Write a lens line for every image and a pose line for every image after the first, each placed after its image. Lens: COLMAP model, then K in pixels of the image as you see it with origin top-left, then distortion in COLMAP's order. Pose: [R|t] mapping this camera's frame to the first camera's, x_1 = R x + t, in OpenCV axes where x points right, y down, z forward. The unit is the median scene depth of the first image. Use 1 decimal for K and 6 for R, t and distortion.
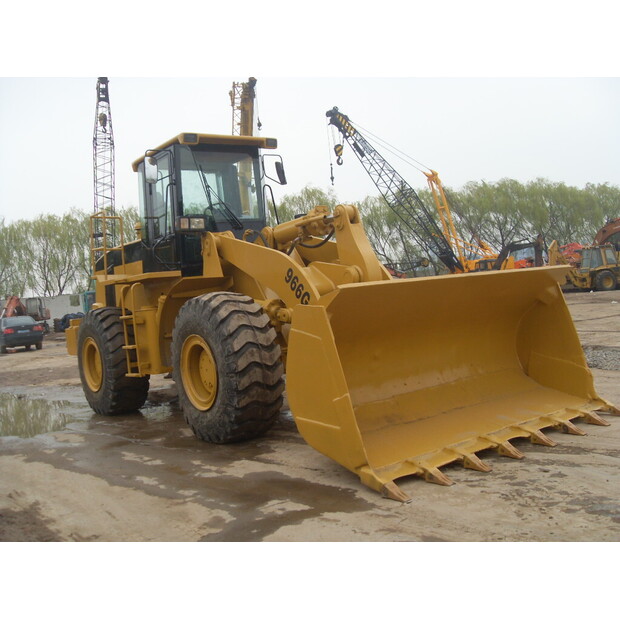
lens RADIAL K [[692.4, 0, 308.6], [0, 692.4, 315.9], [0, 0, 1]] dist [-0.143228, 0.000000]
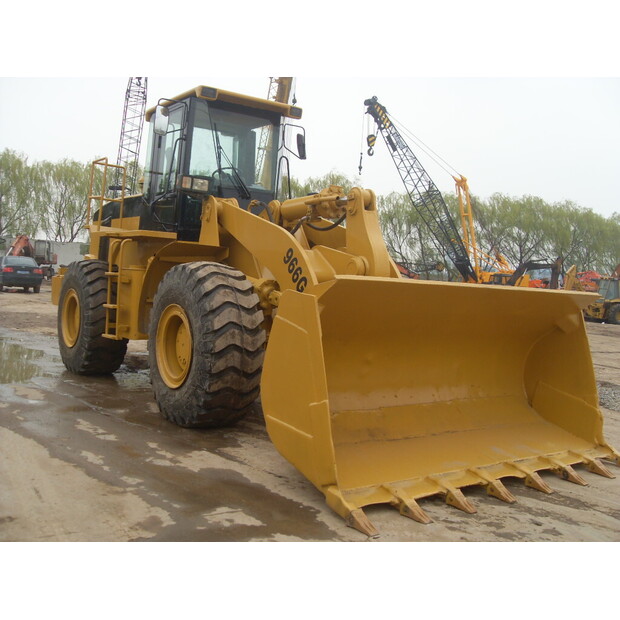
lens RADIAL K [[692.4, 0, 311.6], [0, 692.4, 310.4], [0, 0, 1]] dist [-0.143228, 0.000000]
pose [[0.987644, 0.156635, -0.004958, 0.015197], [-0.156556, 0.987575, 0.013616, -0.004539], [0.007029, -0.012671, 0.999895, 0.083573]]
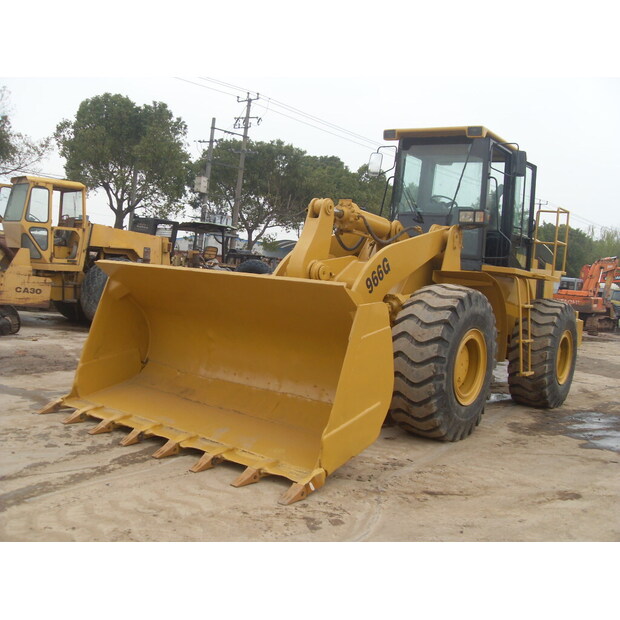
lens RADIAL K [[692.4, 0, 309.6], [0, 692.4, 309.2], [0, 0, 1]] dist [-0.143228, 0.000000]
pose [[0.277010, 0.163320, -0.946886, 0.897770], [-0.153441, 0.980322, 0.124198, -0.112419], [0.948536, 0.110887, 0.296619, 0.624756]]
